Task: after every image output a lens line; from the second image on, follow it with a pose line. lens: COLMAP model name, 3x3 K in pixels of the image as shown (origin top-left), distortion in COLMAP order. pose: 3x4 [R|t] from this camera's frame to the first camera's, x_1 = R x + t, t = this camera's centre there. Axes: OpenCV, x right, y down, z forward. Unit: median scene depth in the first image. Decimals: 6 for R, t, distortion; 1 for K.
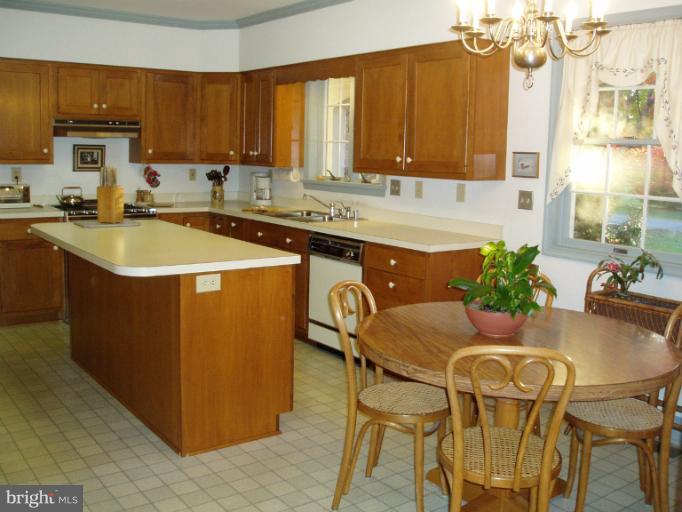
lens RADIAL K [[712.6, 0, 339.2], [0, 712.6, 230.2], [0, 0, 1]] dist [-0.113662, 0.052376]
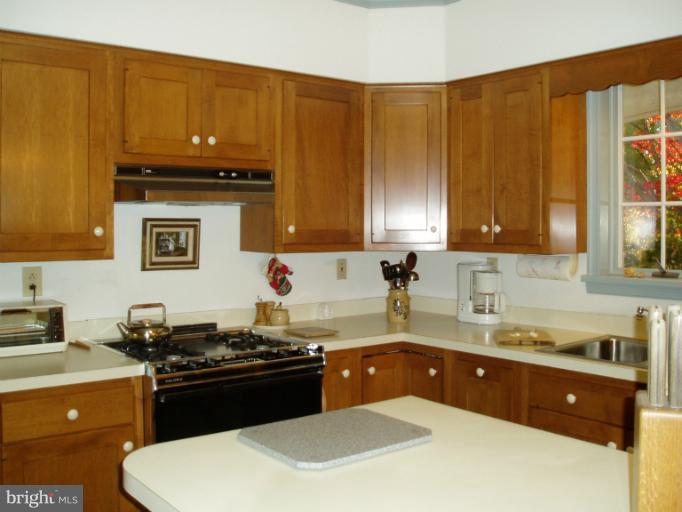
lens RADIAL K [[712.6, 0, 339.2], [0, 712.6, 230.2], [0, 0, 1]] dist [-0.113662, 0.052376]
pose [[0.998989, -0.023620, 0.038241, -0.256832], [0.027463, 0.994268, -0.103329, -0.056707], [-0.035581, 0.104274, 0.993912, 0.485277]]
